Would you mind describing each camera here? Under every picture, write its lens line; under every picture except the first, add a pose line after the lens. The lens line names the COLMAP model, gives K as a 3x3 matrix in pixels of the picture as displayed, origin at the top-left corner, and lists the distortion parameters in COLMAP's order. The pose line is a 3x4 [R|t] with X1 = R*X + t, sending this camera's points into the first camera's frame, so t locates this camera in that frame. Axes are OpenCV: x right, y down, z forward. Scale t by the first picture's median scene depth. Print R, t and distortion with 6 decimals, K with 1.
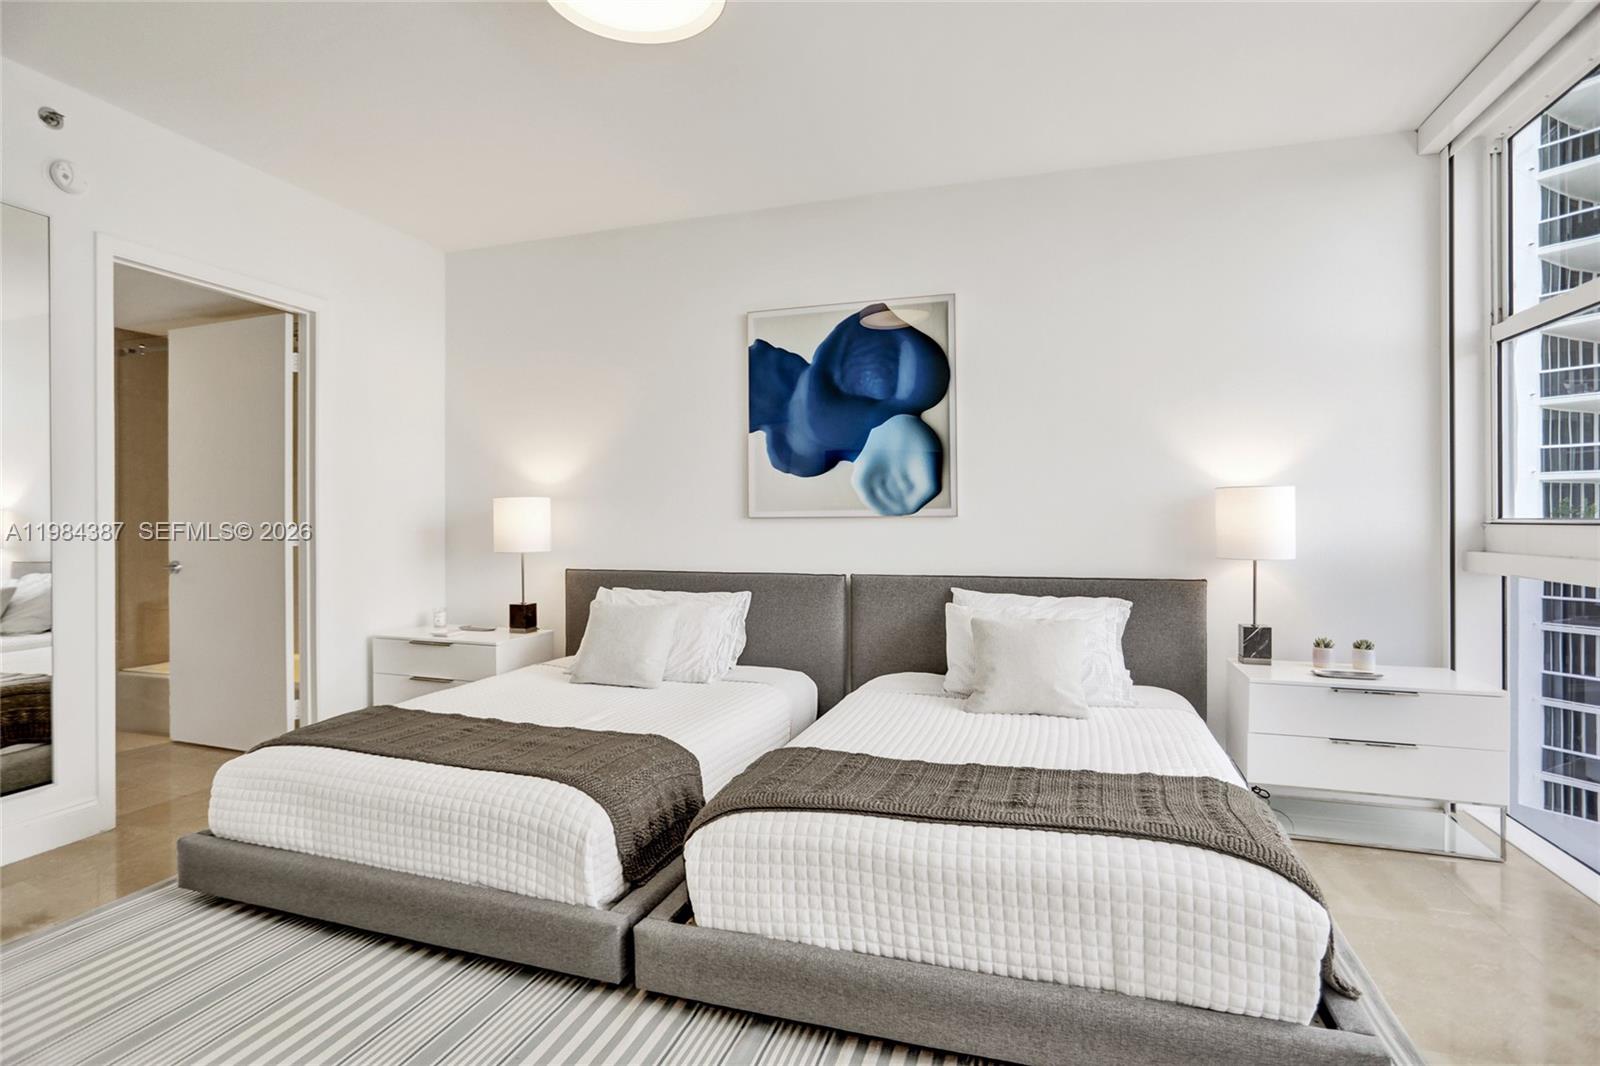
lens RADIAL K [[798.7, 0, 751.6], [0, 798.7, 524.5], [0, 0, 1]] dist [-0.046129, 0.021108]
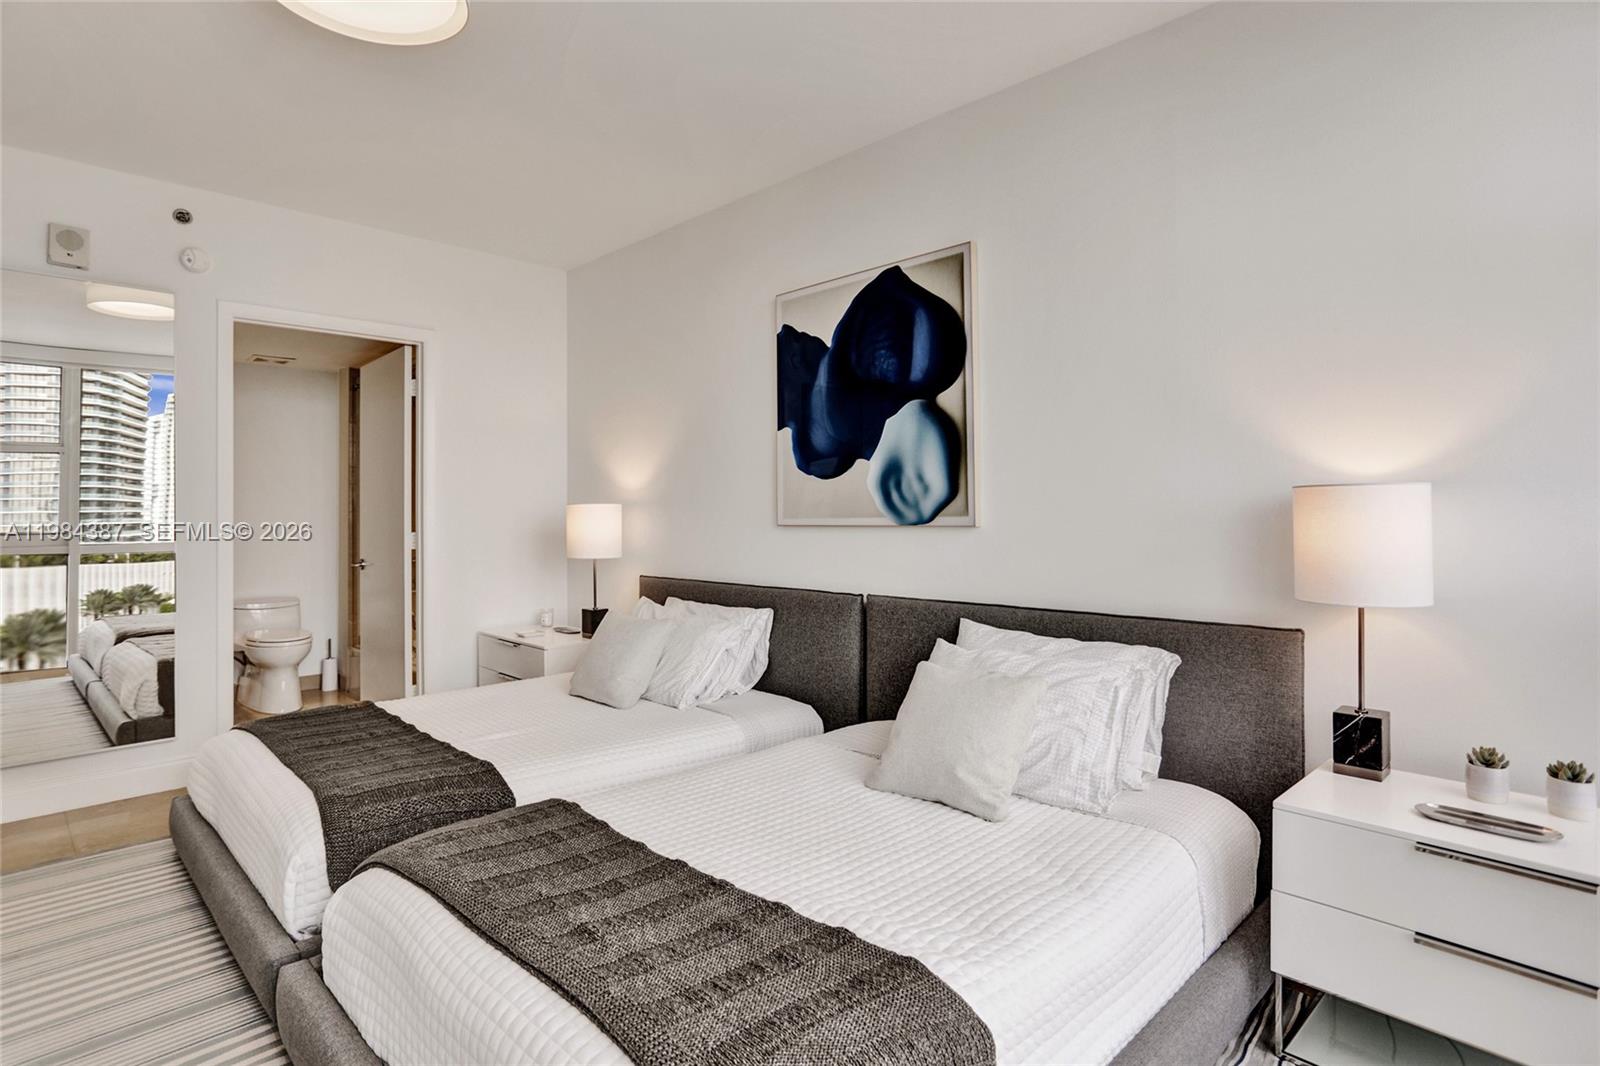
lens RADIAL K [[798.7, 0, 803.5], [0, 798.7, 509.7], [0, 0, 1]] dist [-0.046129, 0.021108]
pose [[0.897841, -0.004532, -0.440297, 0.436316], [0.000167, 0.999950, -0.009951, -0.018153], [0.440321, 0.008861, 0.897797, 0.221612]]
